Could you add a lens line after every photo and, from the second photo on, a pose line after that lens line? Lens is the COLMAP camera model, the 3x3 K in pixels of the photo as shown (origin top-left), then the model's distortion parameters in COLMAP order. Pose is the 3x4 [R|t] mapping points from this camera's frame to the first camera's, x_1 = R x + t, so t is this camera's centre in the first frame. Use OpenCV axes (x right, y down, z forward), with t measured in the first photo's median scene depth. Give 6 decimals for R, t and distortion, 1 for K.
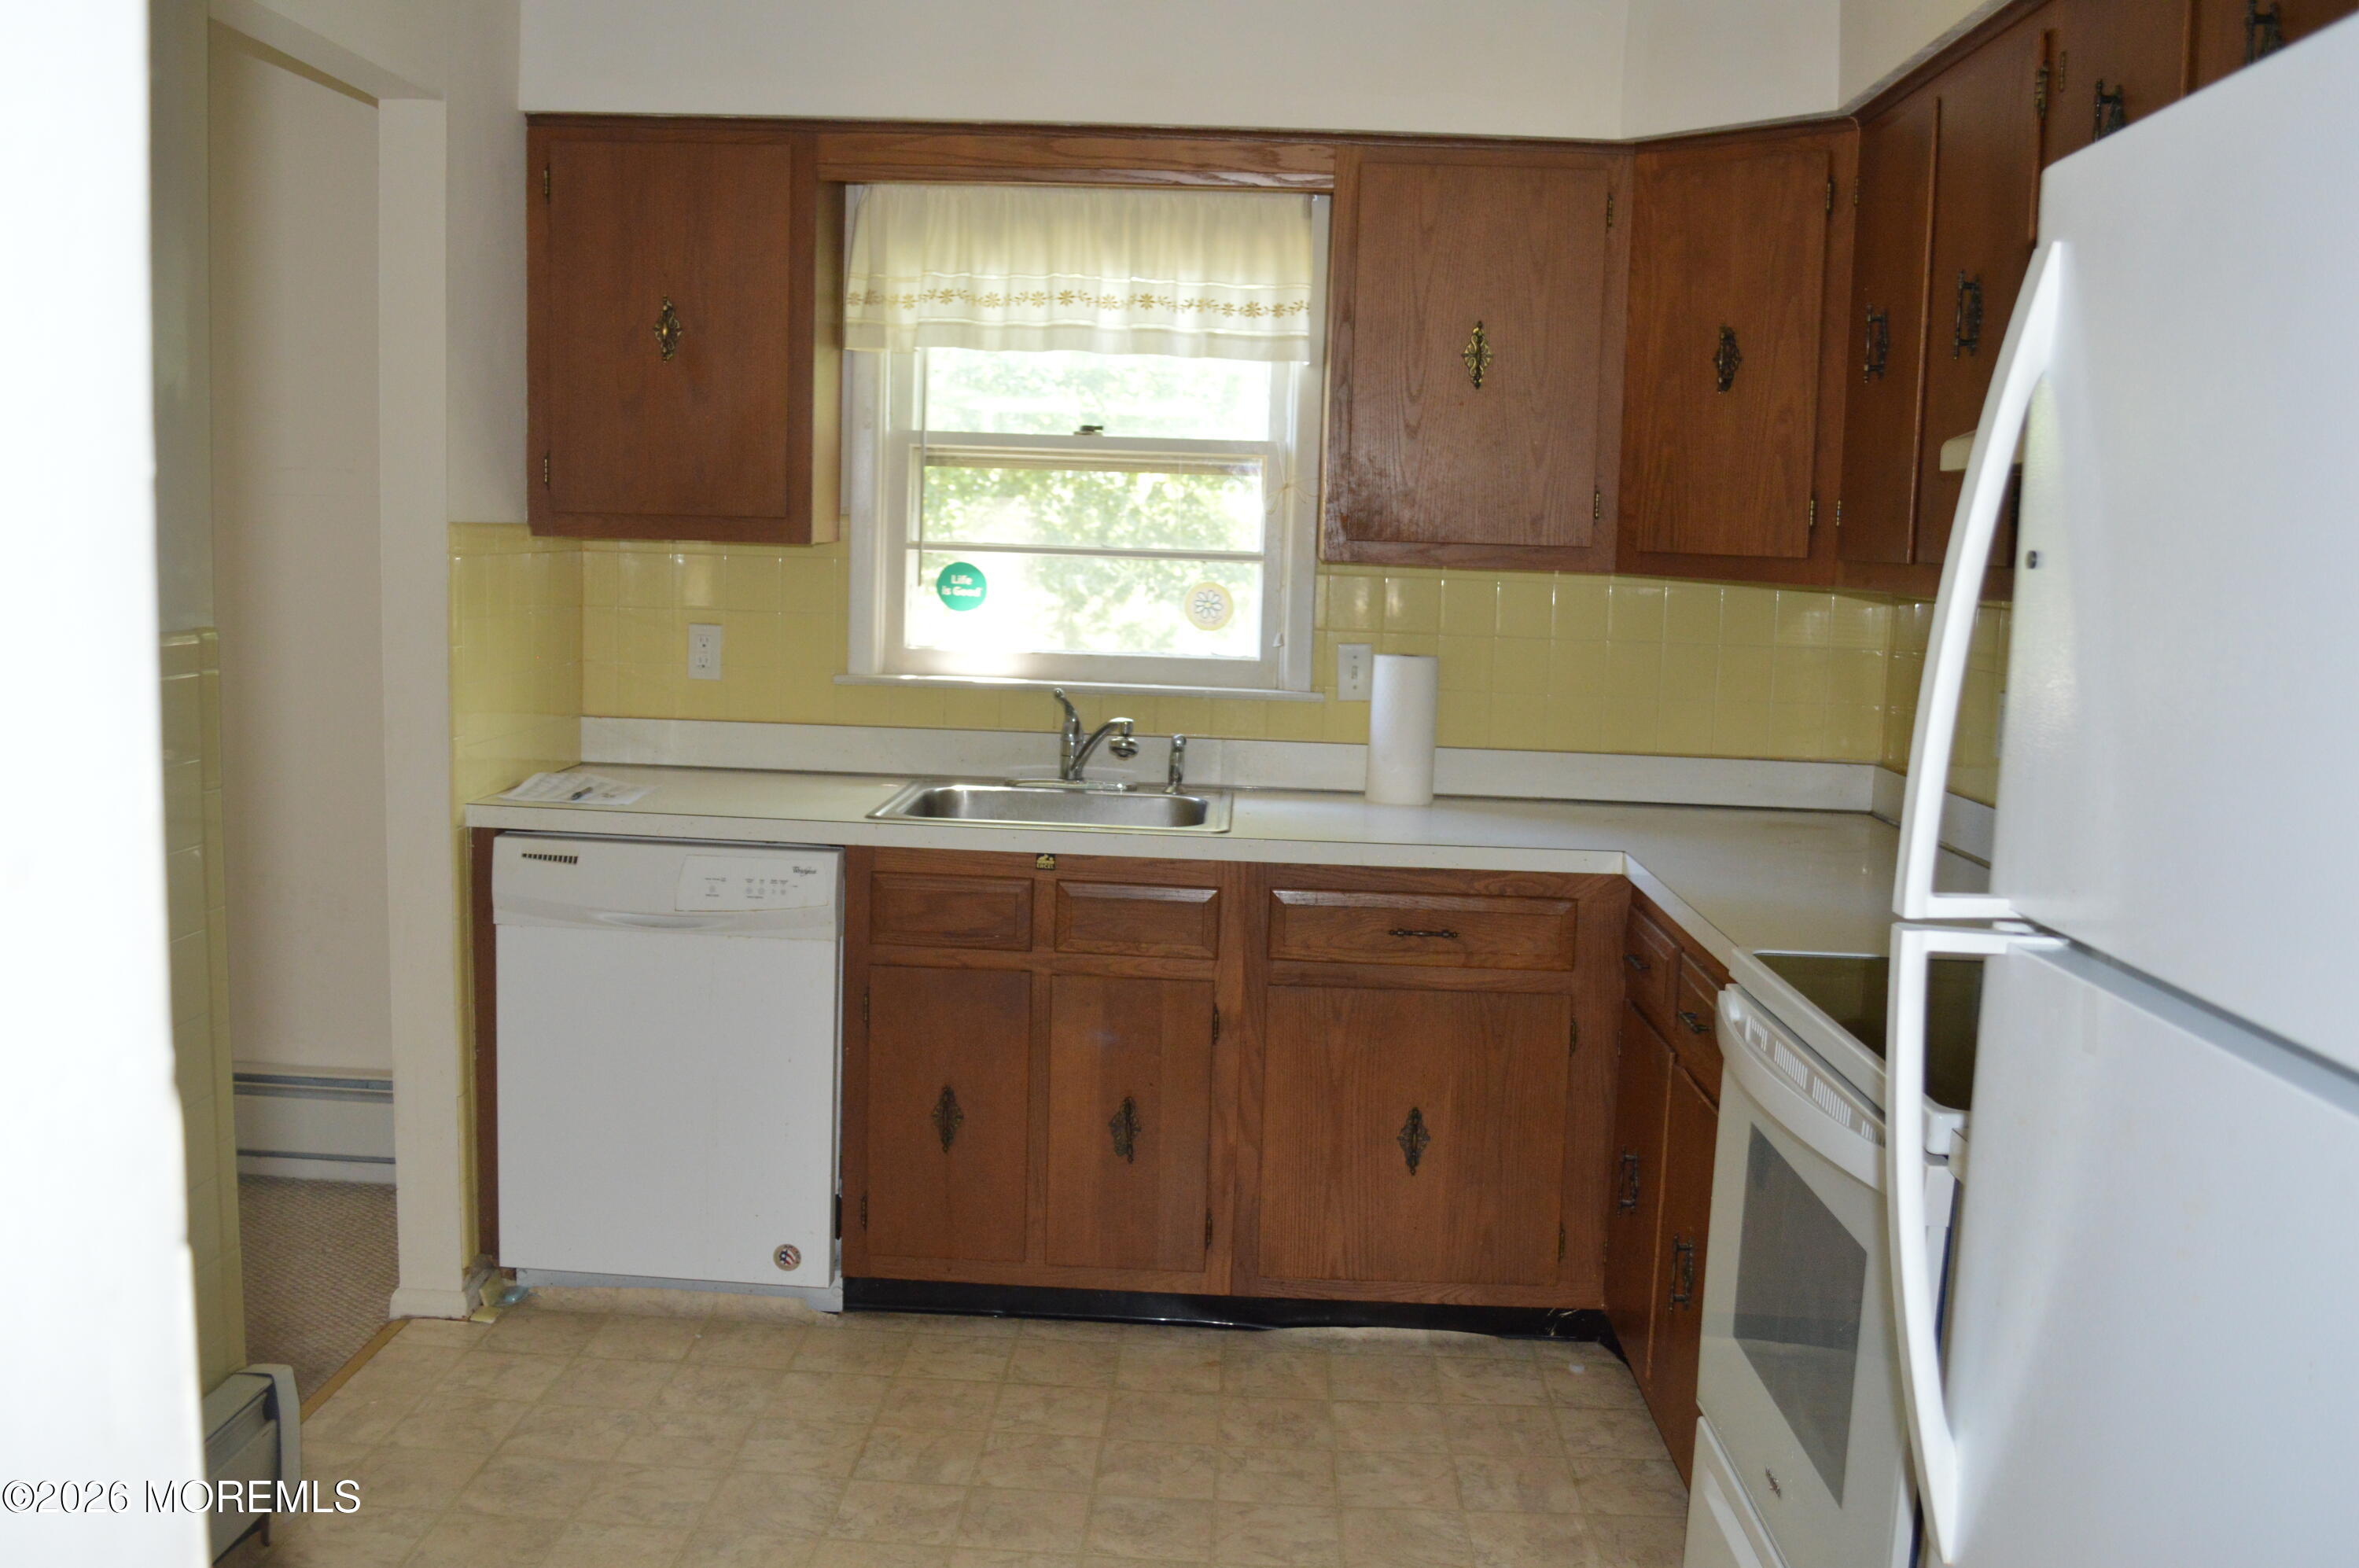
lens RADIAL K [[1995.5, 0, 1188.4], [0, 1995.5, 774.4], [0, 0, 1]] dist [-0.078139, 0.008638]
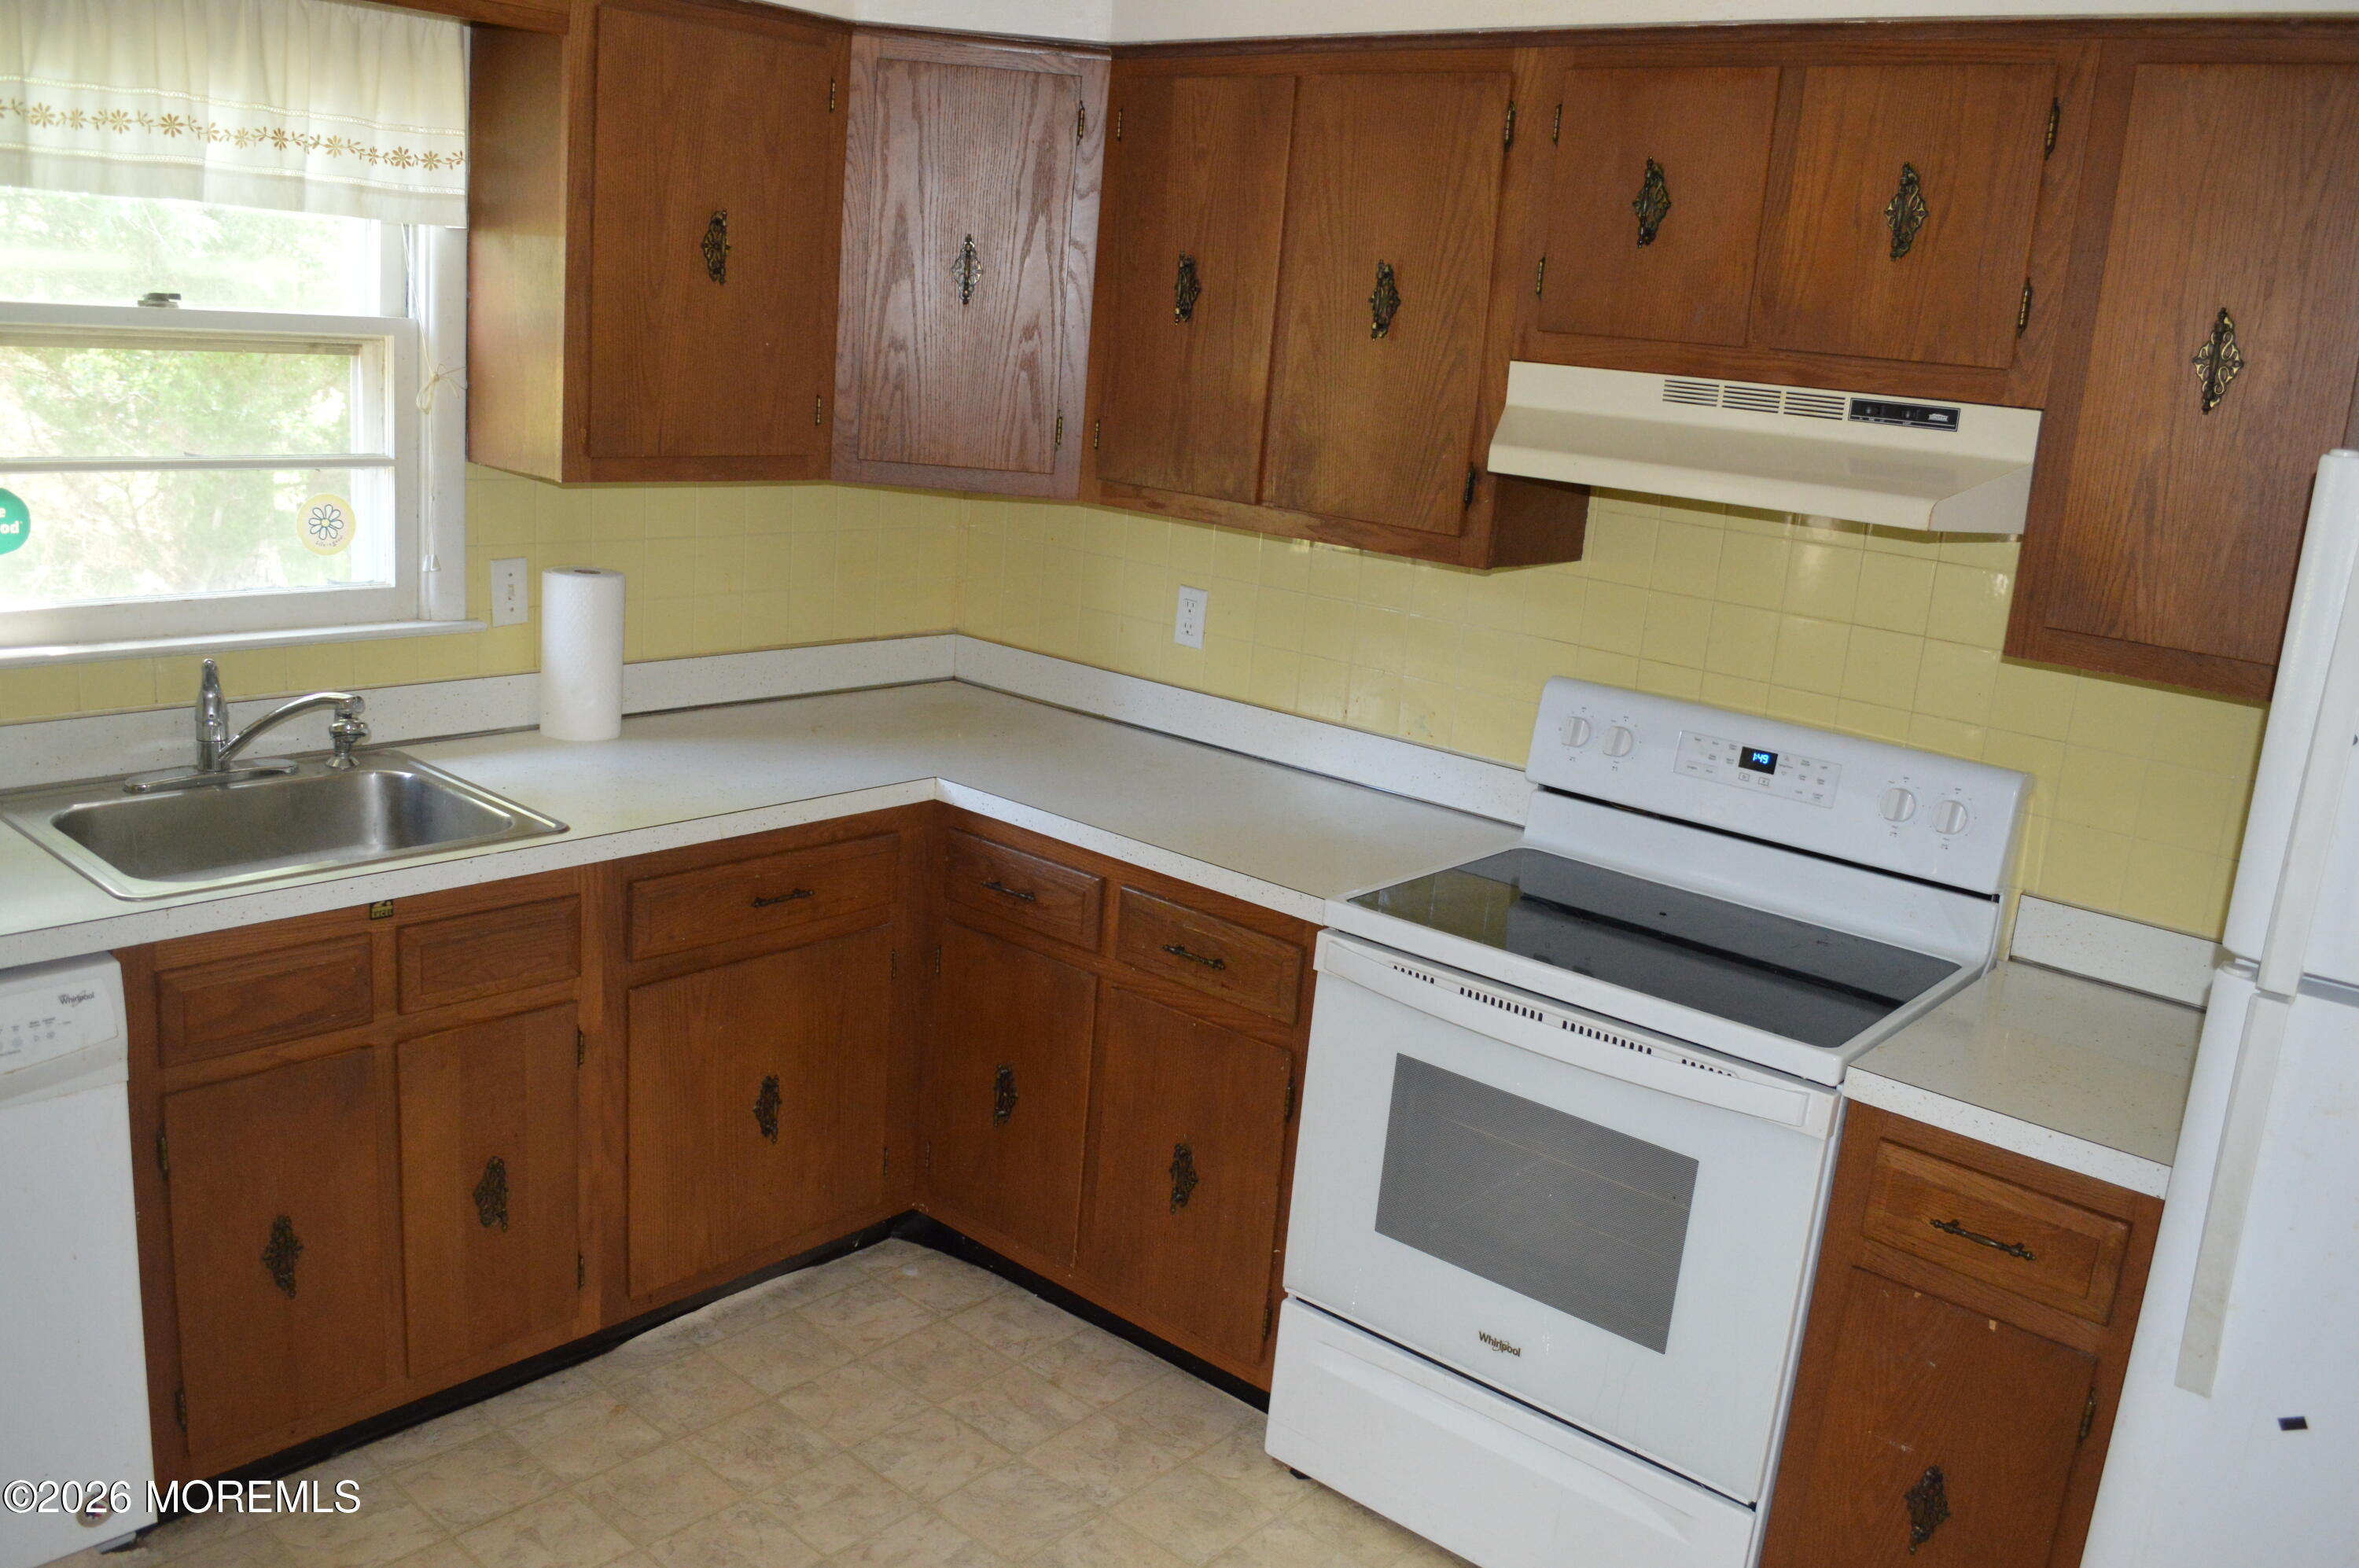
lens RADIAL K [[1876.5, 0, 1179.5], [0, 1876.5, 784.0], [0, 0, 1]] dist [-0.082488, 0.014475]
pose [[0.627033, -0.167305, 0.760815, -0.410345], [0.031733, 0.981340, 0.189646, -0.128924], [-0.778346, -0.094772, 0.620641, 0.306598]]
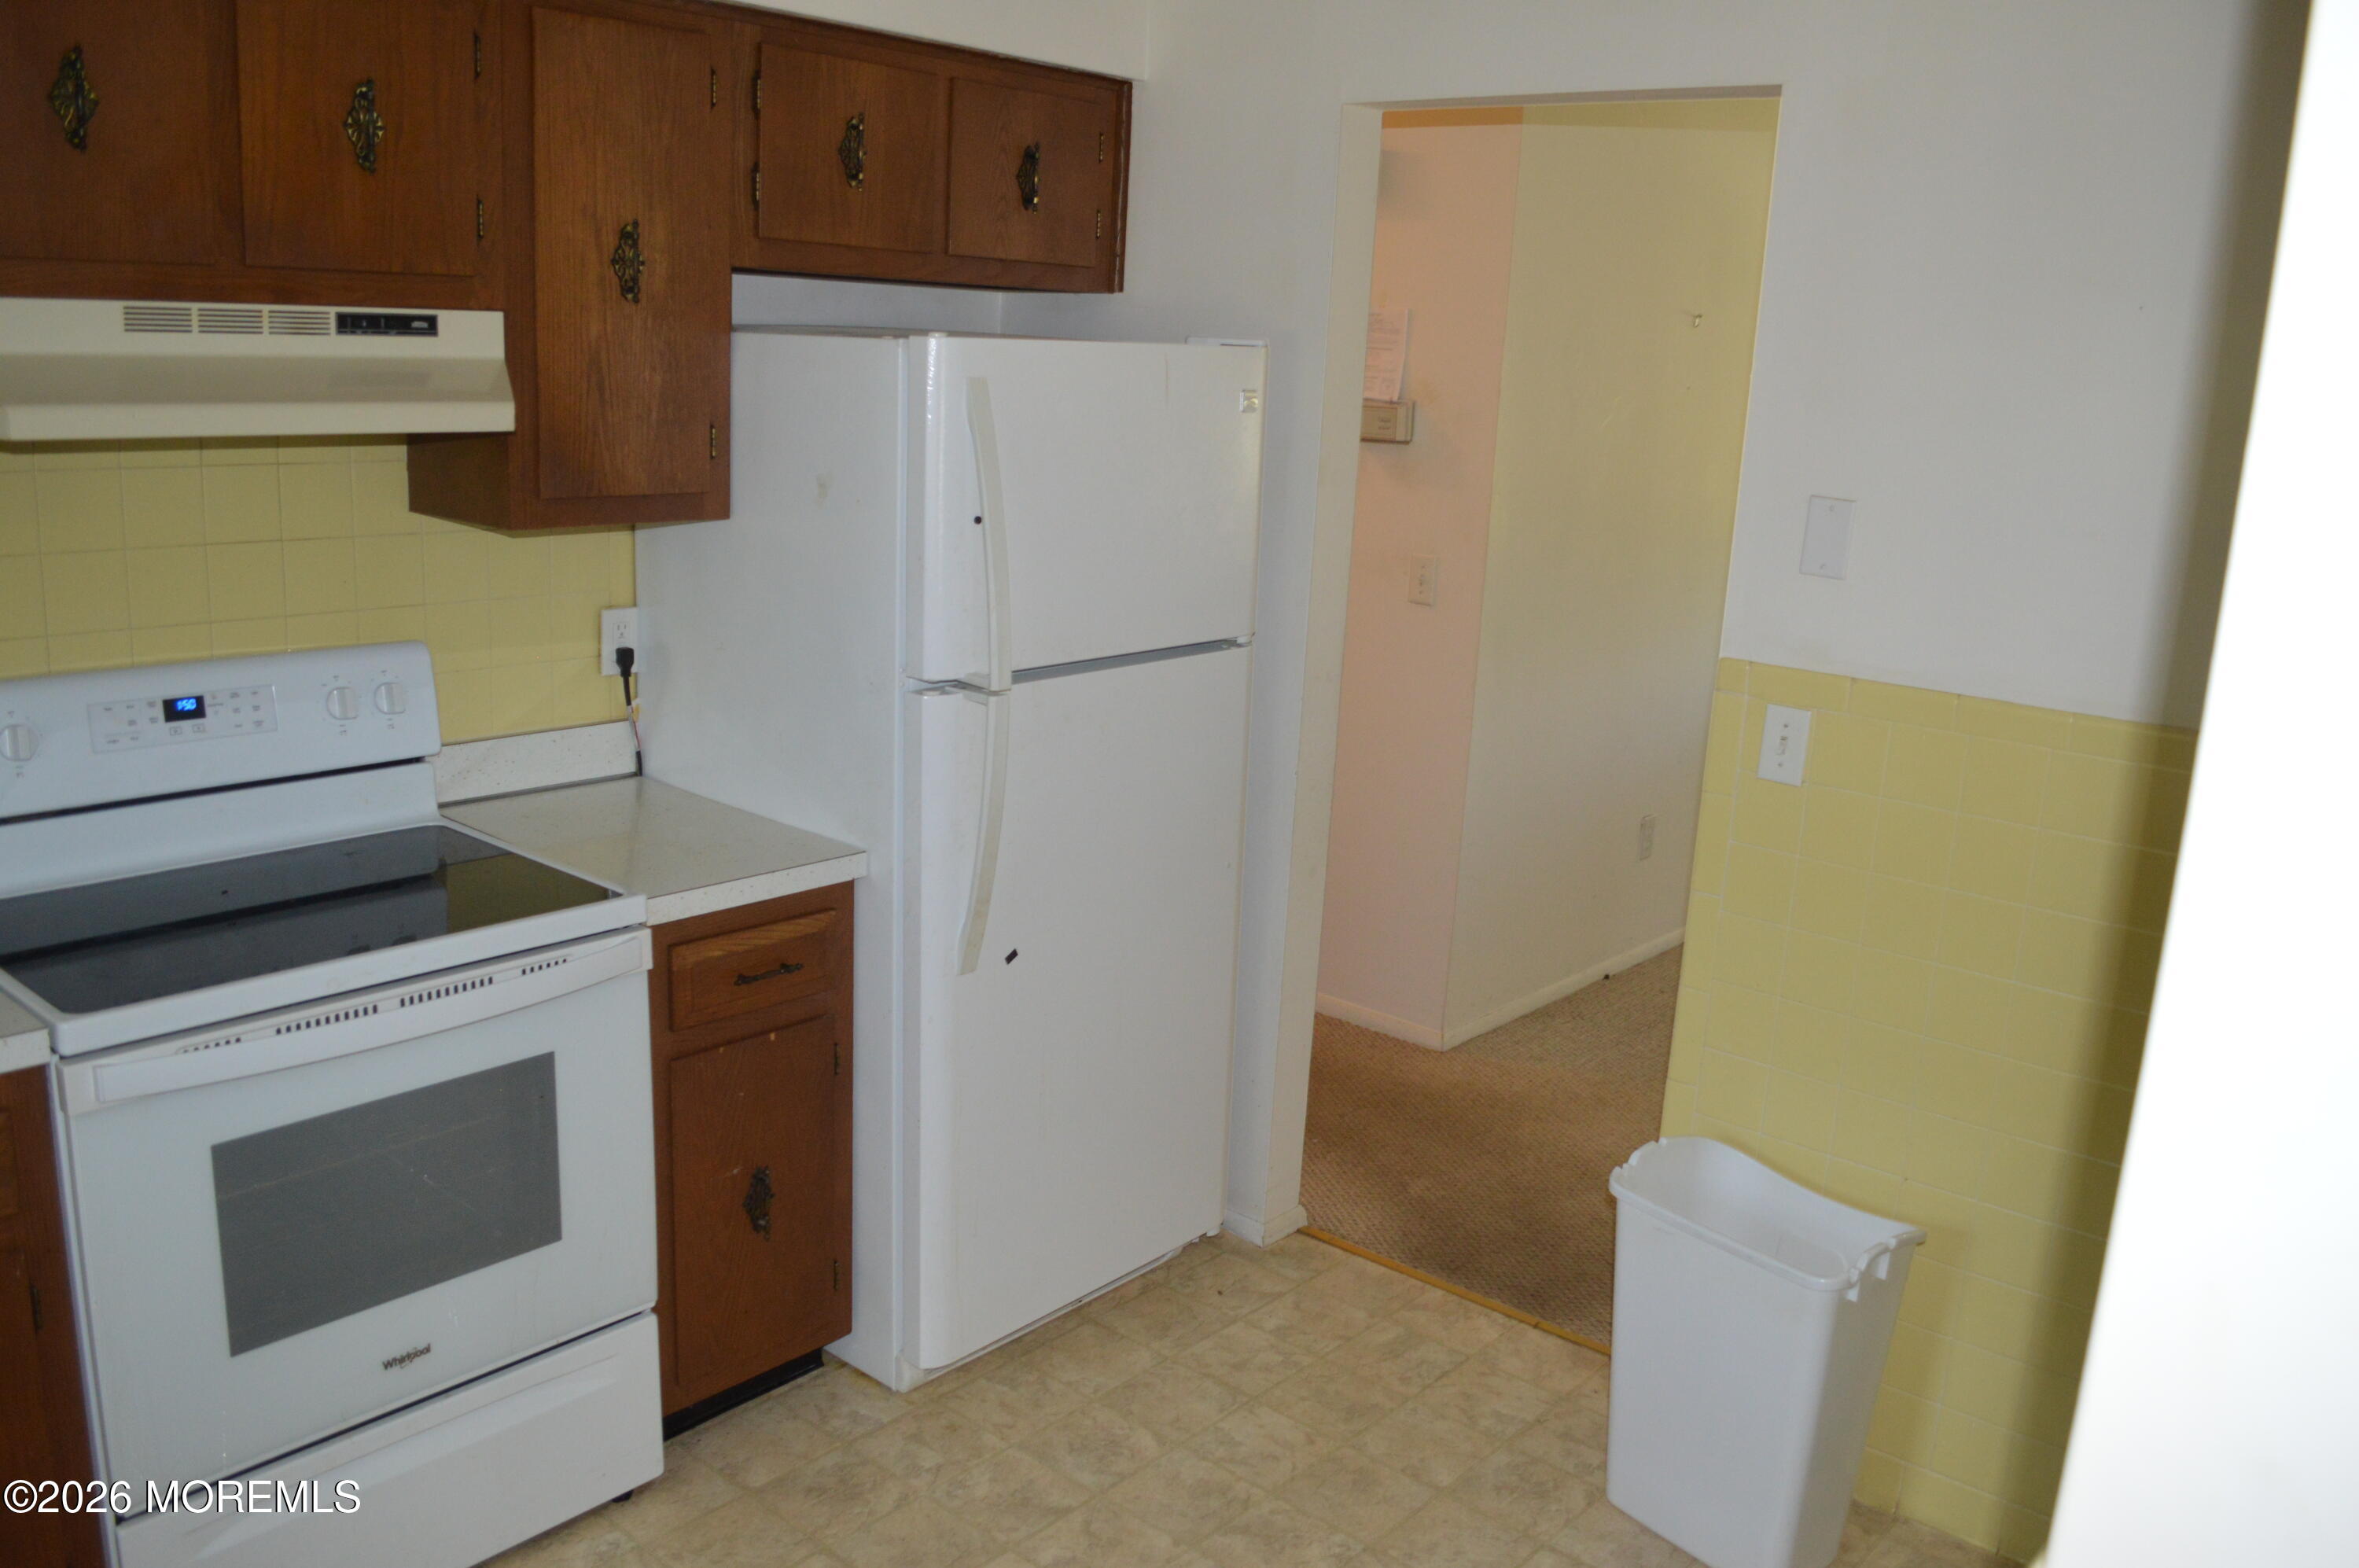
lens RADIAL K [[1876.5, 0, 1179.5], [0, 1876.5, 784.0], [0, 0, 1]] dist [-0.082488, 0.014475]
pose [[-0.772884, -0.213301, 0.597622, -0.390496], [0.002204, 0.940901, 0.338674, -0.196987], [-0.634543, 0.263073, -0.726738, 0.899402]]
